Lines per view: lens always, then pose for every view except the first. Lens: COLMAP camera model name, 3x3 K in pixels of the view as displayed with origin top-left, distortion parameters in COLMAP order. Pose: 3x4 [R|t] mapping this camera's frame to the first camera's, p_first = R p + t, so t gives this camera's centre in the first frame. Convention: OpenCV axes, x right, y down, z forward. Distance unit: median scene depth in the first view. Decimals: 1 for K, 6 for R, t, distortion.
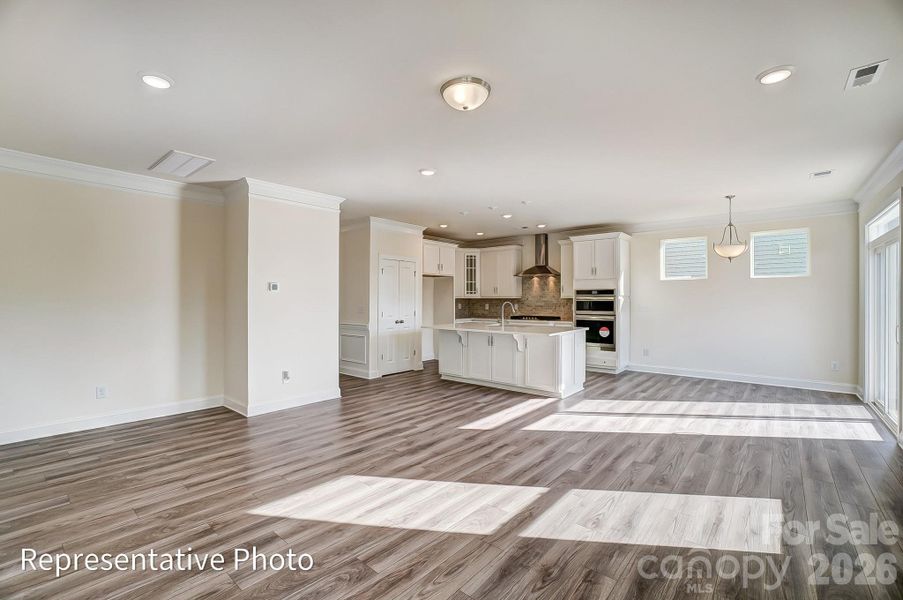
lens RADIAL K [[395.4, 0, 444.0], [0, 395.4, 300.1], [0, 0, 1]] dist [-0.059856, 0.016884]
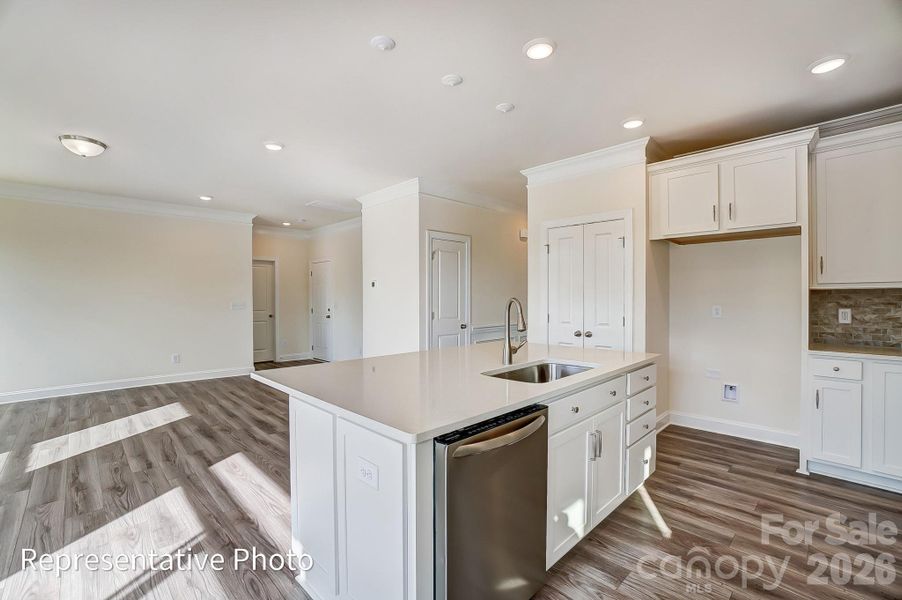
lens RADIAL K [[399.8, 0, 441.5], [0, 399.8, 298.6], [0, 0, 1]] dist [-0.061892, 0.021194]
pose [[-0.090513, 0.003179, -0.995890, 0.896021], [-0.000342, 0.999995, 0.003224, 0.005469], [0.995895, 0.000633, -0.090512, 1.648508]]
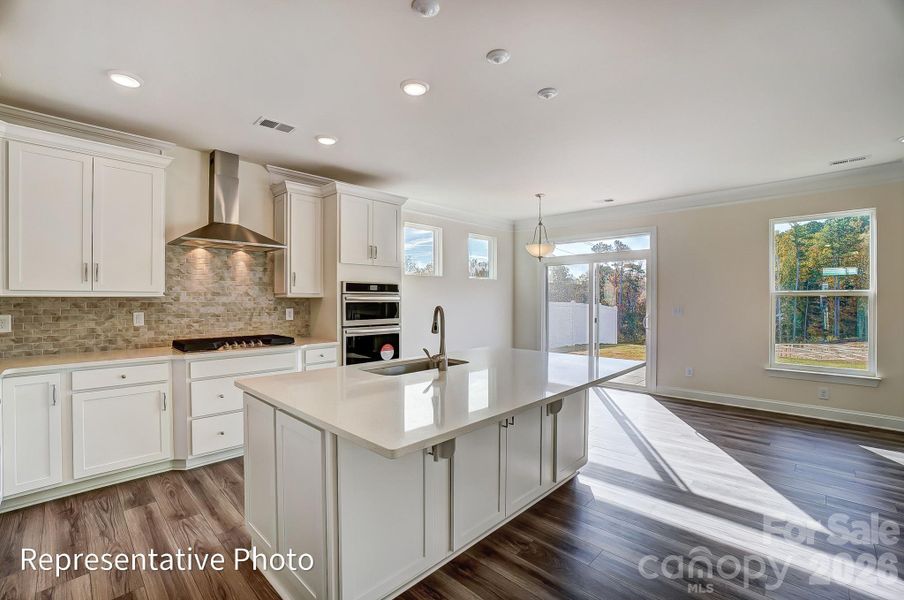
lens RADIAL K [[395.9, 0, 444.5], [0, 395.9, 300.1], [0, 0, 1]] dist [-0.059856, 0.016884]
pose [[0.067212, -0.002768, 0.997735, -0.397190], [0.004123, 0.999988, 0.002496, -0.004310], [-0.997730, 0.003945, 0.067223, 1.647808]]
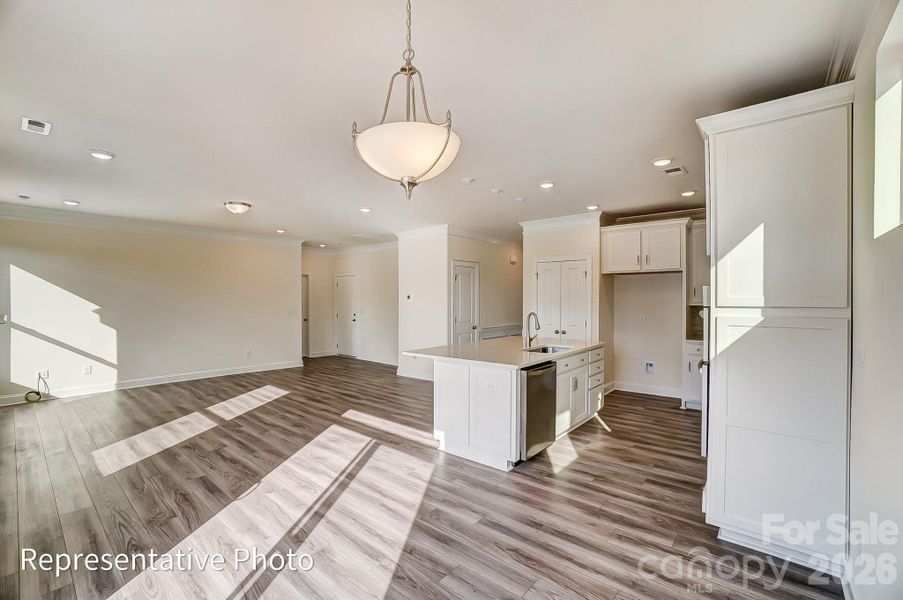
lens RADIAL K [[395.4, 0, 444.0], [0, 395.4, 300.1], [0, 0, 1]] dist [-0.059856, 0.016884]
pose [[0.004321, 0.002508, -0.999988, 1.451682], [-0.002291, 0.999994, 0.002498, -0.033023], [0.999988, 0.002280, 0.004326, 1.433718]]
